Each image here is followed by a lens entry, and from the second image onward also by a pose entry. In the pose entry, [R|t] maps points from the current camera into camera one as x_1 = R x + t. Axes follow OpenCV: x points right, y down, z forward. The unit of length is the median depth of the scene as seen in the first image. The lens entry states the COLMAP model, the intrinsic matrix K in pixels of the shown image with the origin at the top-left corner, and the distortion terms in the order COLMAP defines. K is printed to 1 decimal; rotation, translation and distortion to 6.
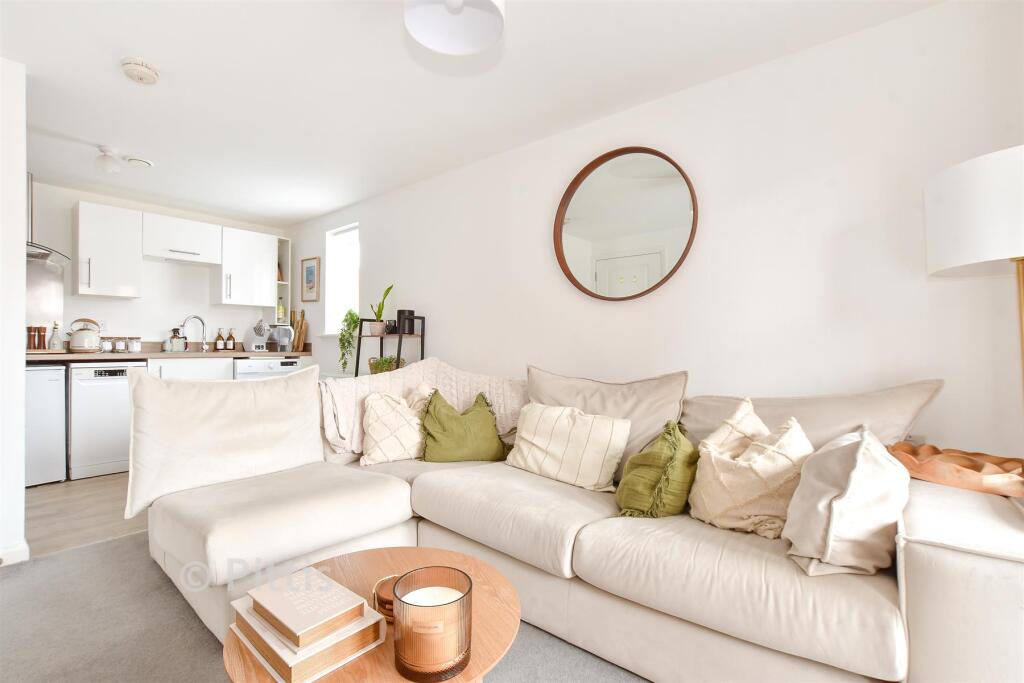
lens RADIAL K [[460.2, 0, 505.9], [0, 460.2, 346.0], [0, 0, 1]] dist [-0.019145, 0.001797]
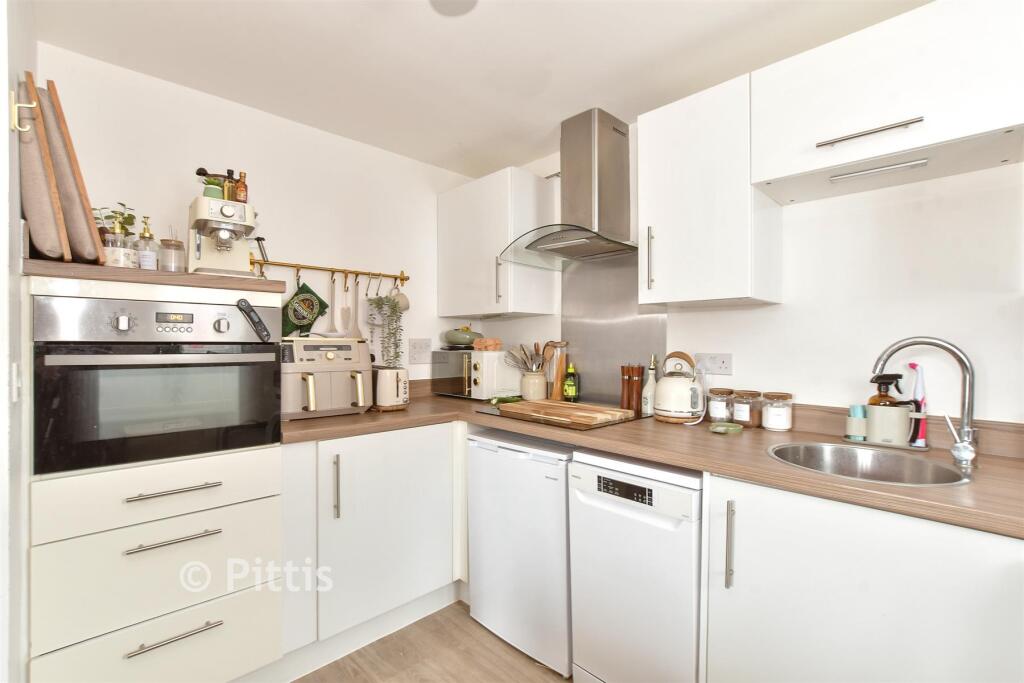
lens RADIAL K [[460.2, 0, 484.0], [0, 460.2, 345.4], [0, 0, 1]] dist [-0.019145, 0.001797]
pose [[-0.120193, 0.001606, -0.992749, -0.353774], [-0.008799, 0.999958, 0.002683, -0.058471], [0.992712, 0.009057, -0.120174, 0.742746]]
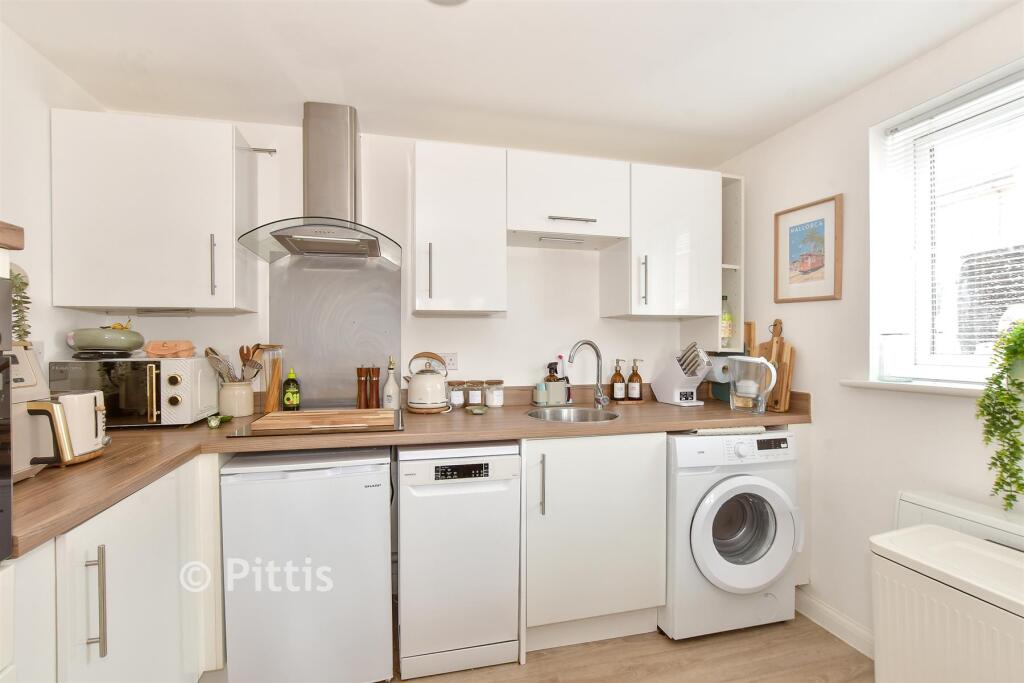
lens RADIAL K [[460.2, 0, 508.2], [0, 460.2, 347.6], [0, 0, 1]] dist [-0.019145, 0.001797]
pose [[0.811149, -0.001749, -0.584836, -0.437505], [0.004803, 0.999982, 0.003672, -0.059630], [0.584819, -0.005787, 0.811143, 0.509818]]
